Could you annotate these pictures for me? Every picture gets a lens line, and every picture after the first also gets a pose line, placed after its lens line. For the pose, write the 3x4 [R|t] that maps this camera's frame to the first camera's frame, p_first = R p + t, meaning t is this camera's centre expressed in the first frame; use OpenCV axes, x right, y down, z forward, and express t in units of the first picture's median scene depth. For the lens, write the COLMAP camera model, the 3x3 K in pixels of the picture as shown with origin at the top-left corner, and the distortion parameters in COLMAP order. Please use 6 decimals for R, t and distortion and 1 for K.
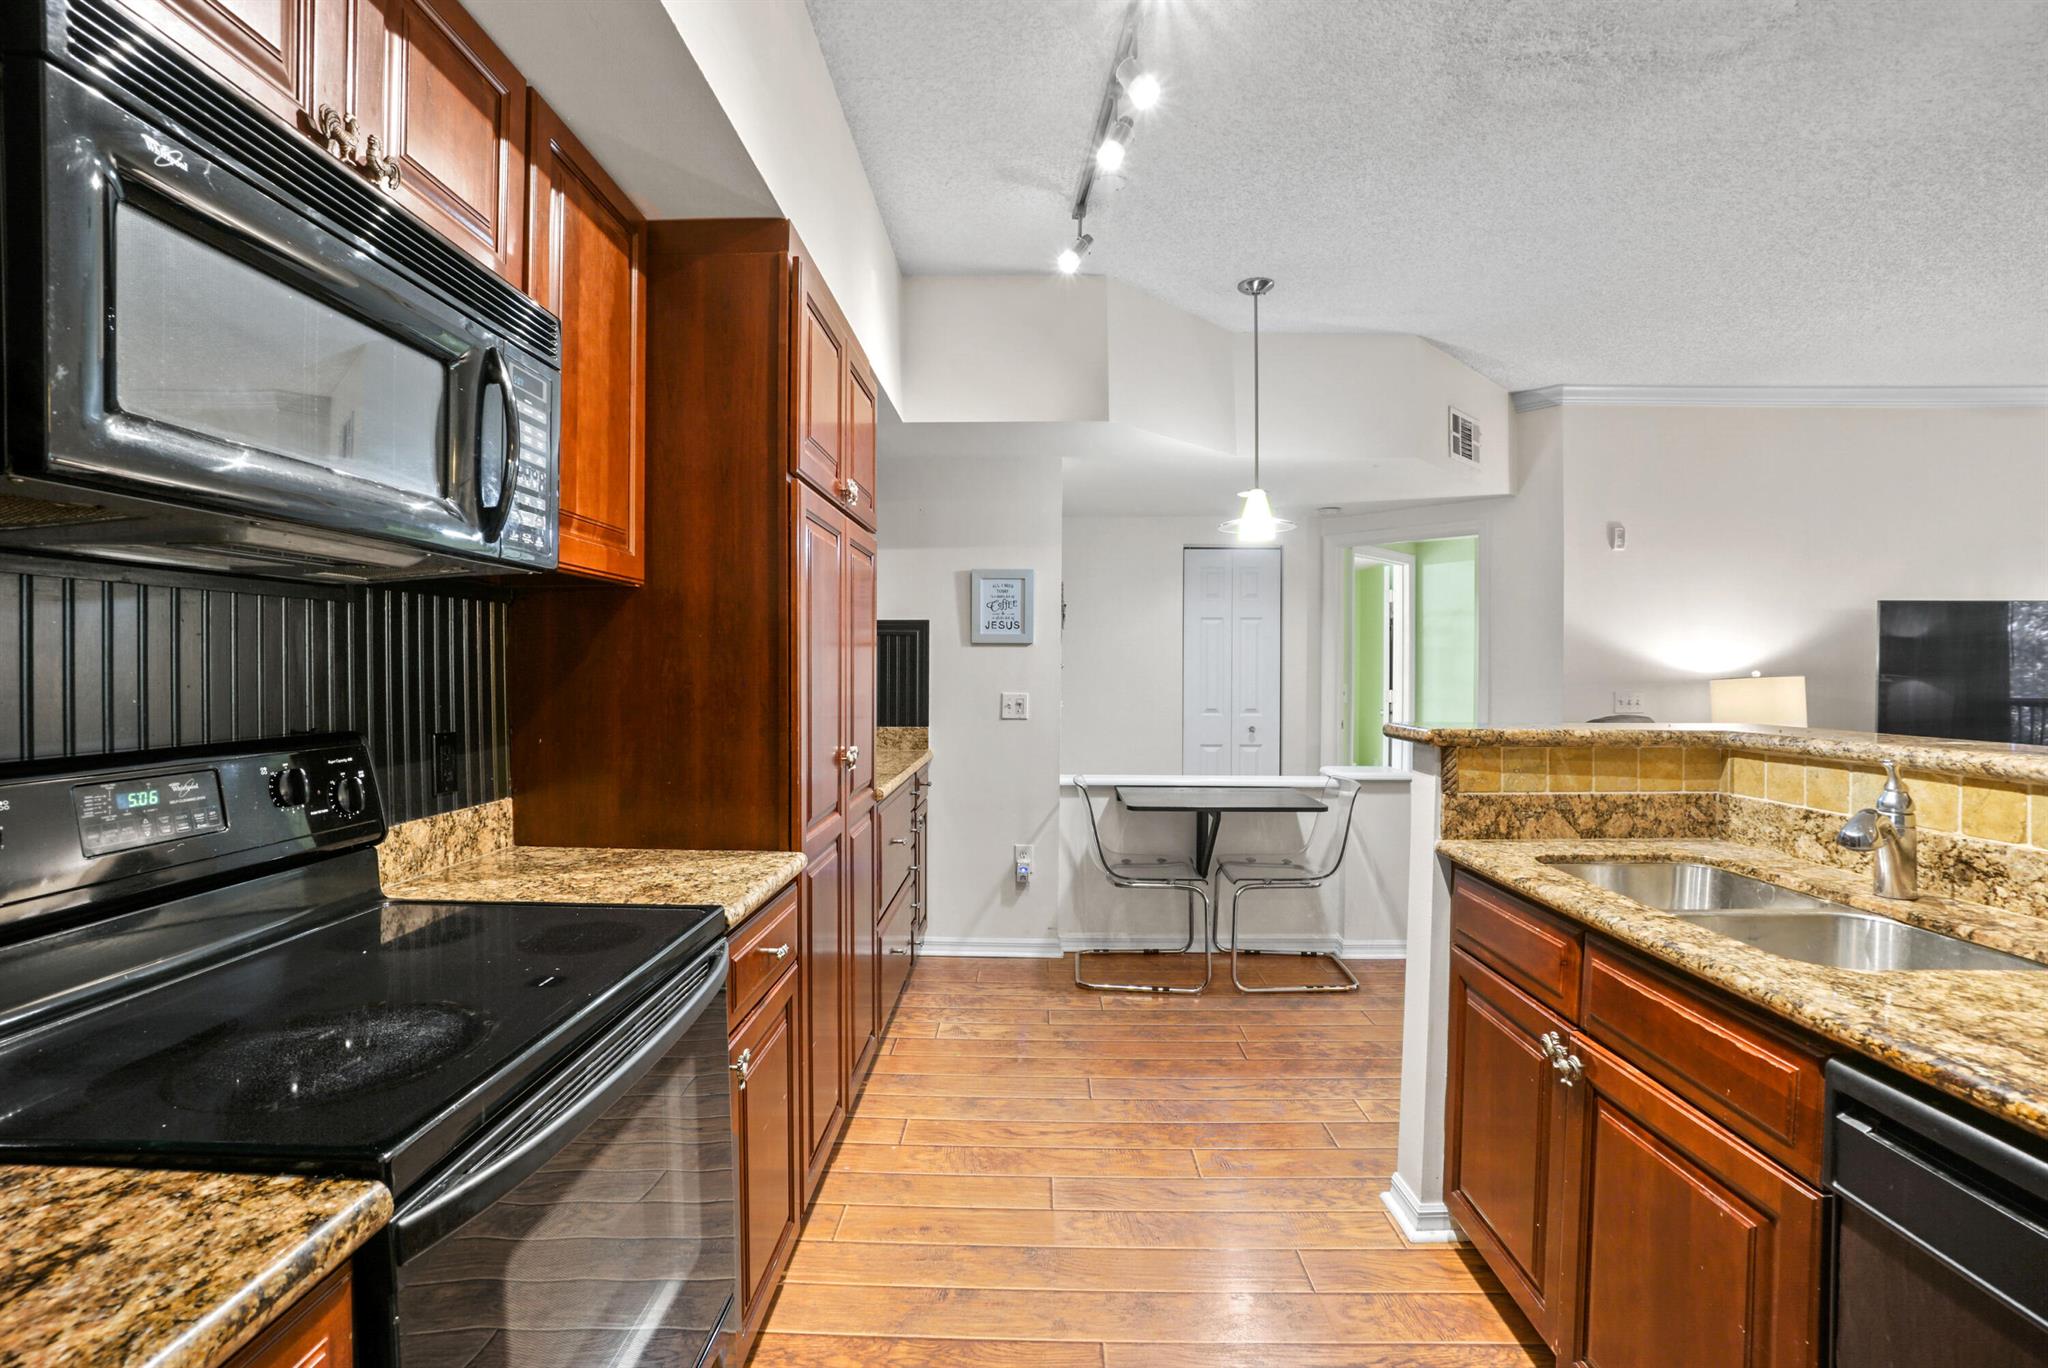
lens RADIAL K [[913.4, 0, 1016.8], [0, 913.4, 678.5], [0, 0, 1]] dist [-0.049036, 0.010727]
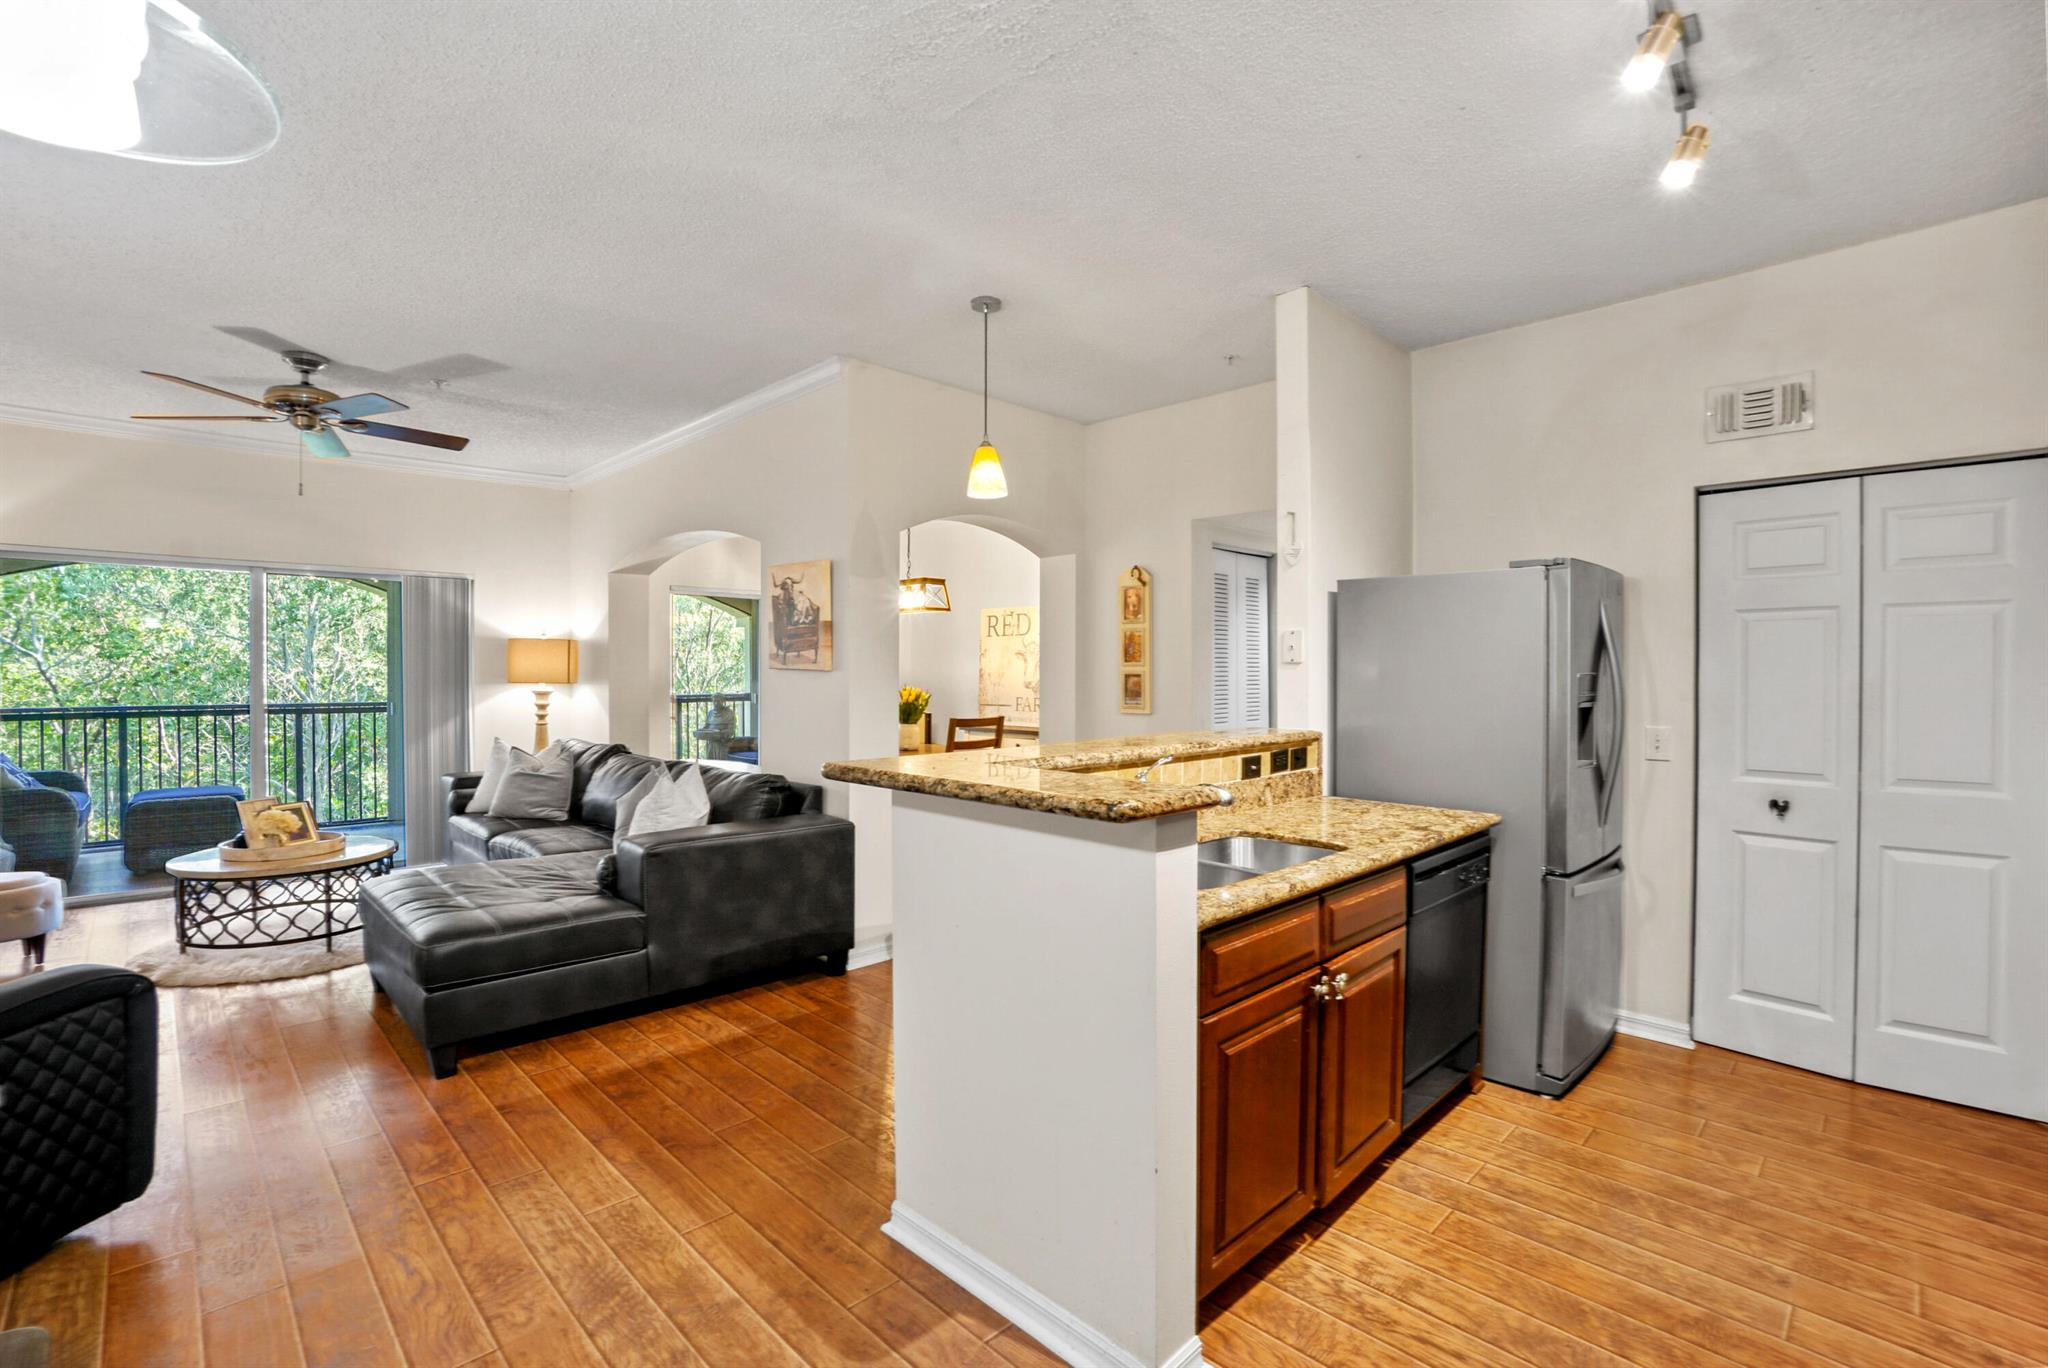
lens RADIAL K [[913.4, 0, 1004.7], [0, 913.4, 679.8], [0, 0, 1]] dist [-0.049036, 0.010727]
pose [[-0.713466, -0.009465, 0.700626, -0.009848], [0.003964, 0.999838, 0.017545, -0.073848], [-0.700678, 0.015295, -0.713313, 2.084778]]
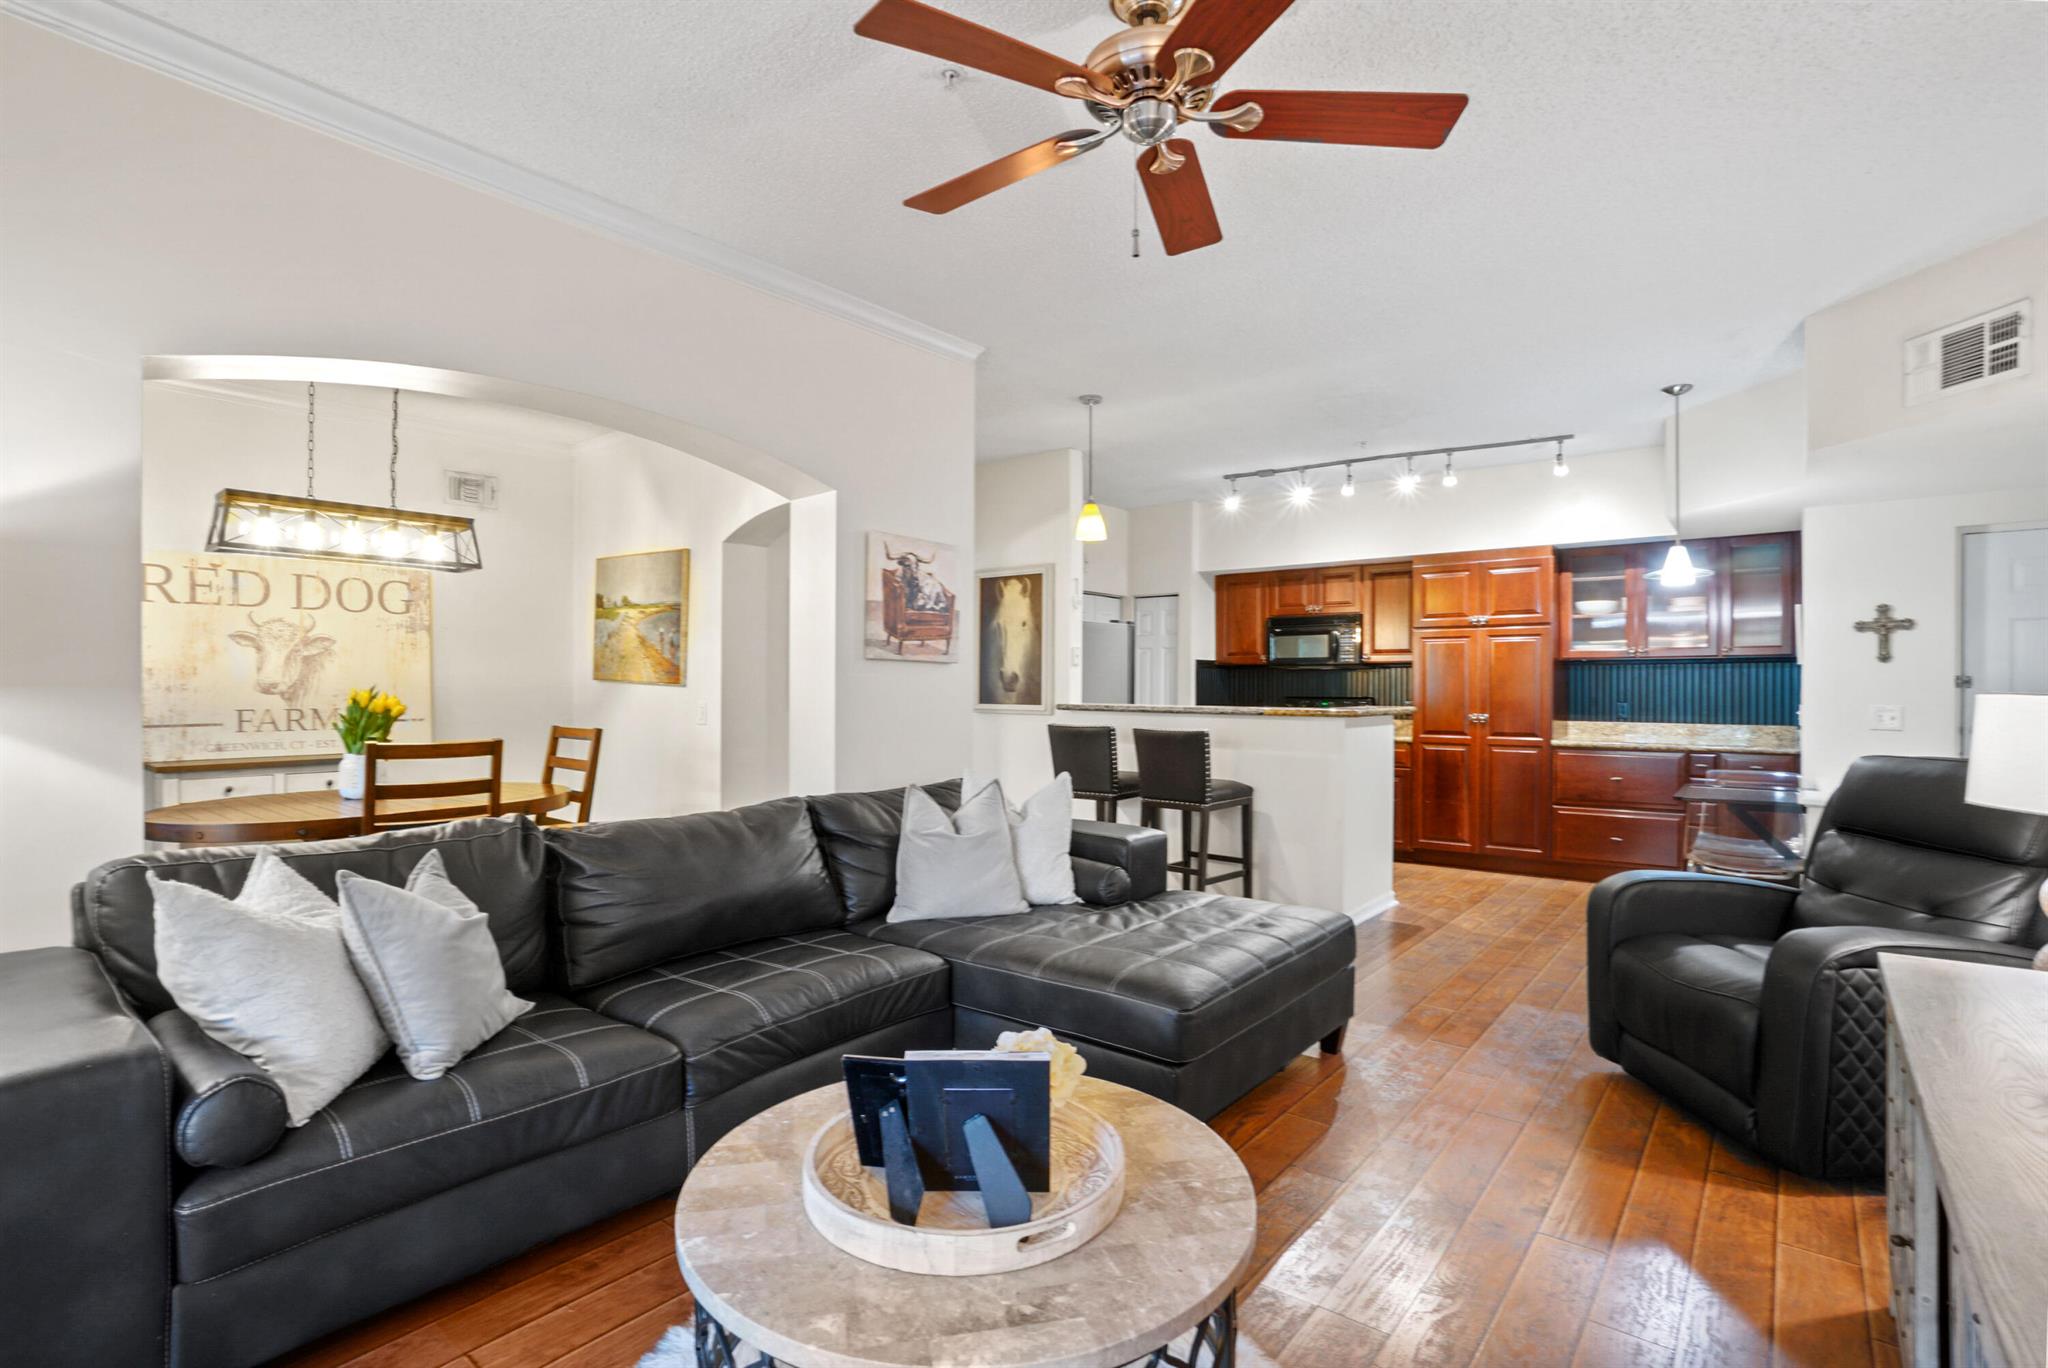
lens RADIAL K [[982.6, 0, 1004.2], [0, 982.6, 681.8], [0, 0, 1]] dist [-0.029669, 0.003417]
pose [[-0.620268, -0.005219, -0.784373, 4.088872], [-0.008675, 0.999962, 0.000206, -0.008648], [0.784342, 0.006932, -0.620290, 2.337755]]
